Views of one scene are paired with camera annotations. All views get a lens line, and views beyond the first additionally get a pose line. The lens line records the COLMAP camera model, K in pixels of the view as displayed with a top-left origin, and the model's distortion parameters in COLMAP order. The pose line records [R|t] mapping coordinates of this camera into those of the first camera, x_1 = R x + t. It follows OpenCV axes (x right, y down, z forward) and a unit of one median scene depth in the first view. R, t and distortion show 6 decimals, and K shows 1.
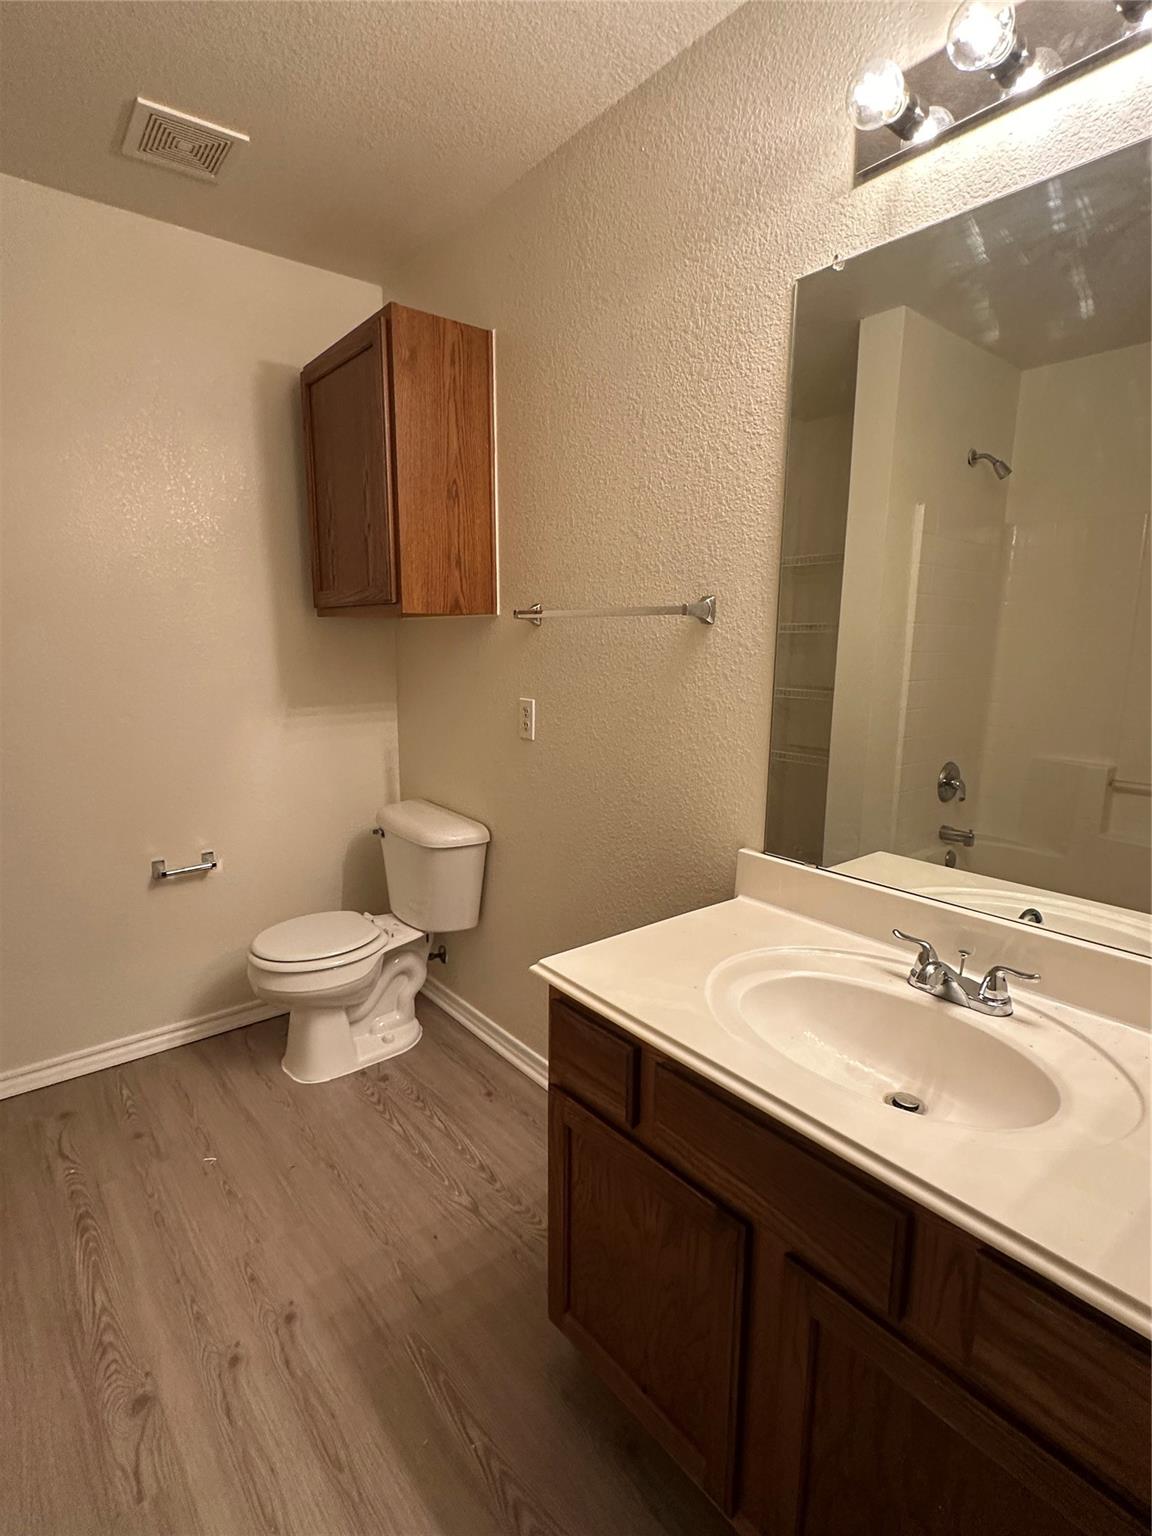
lens RADIAL K [[762.0, 0, 563.9], [0, 762.0, 771.7], [0, 0, 1]] dist [0.001710, 0.000423]
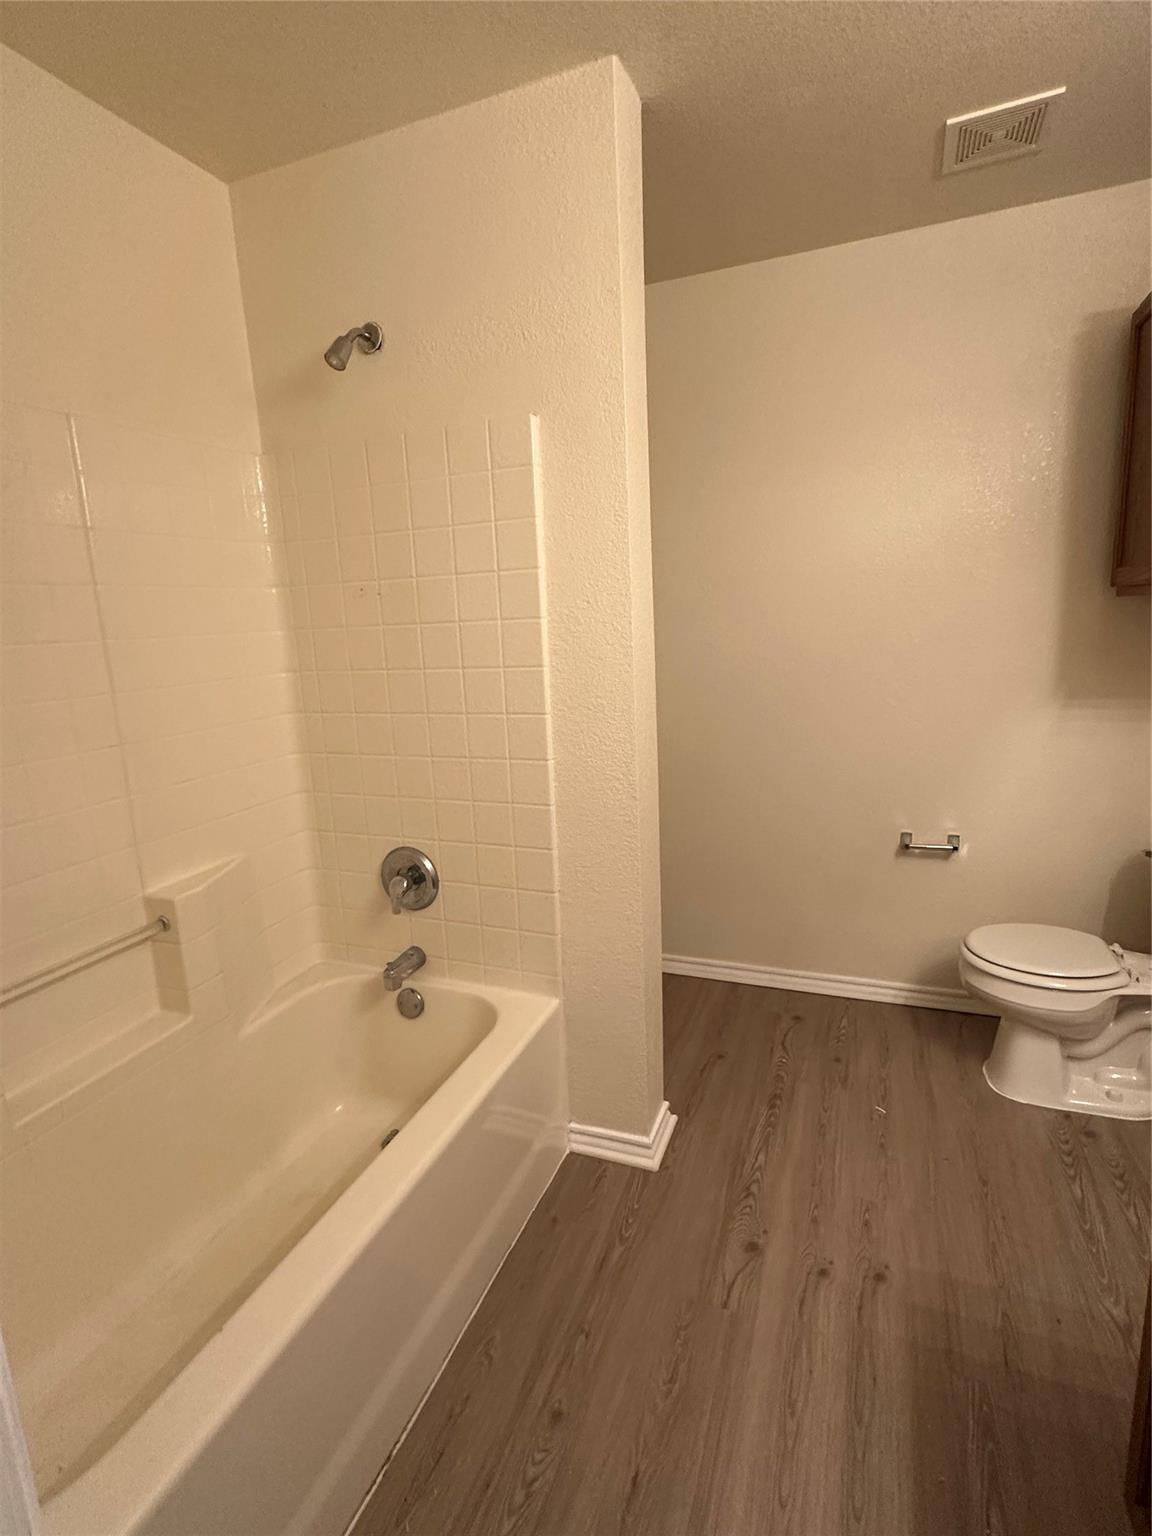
lens RADIAL K [[762.0, 0, 578.4], [0, 762.0, 772.9], [0, 0, 1]] dist [0.001710, 0.000423]
pose [[0.502135, 0.144258, -0.852672, 0.173128], [-0.110208, 0.988624, 0.102358, -0.032065], [0.857738, 0.042574, 0.512321, 0.045280]]
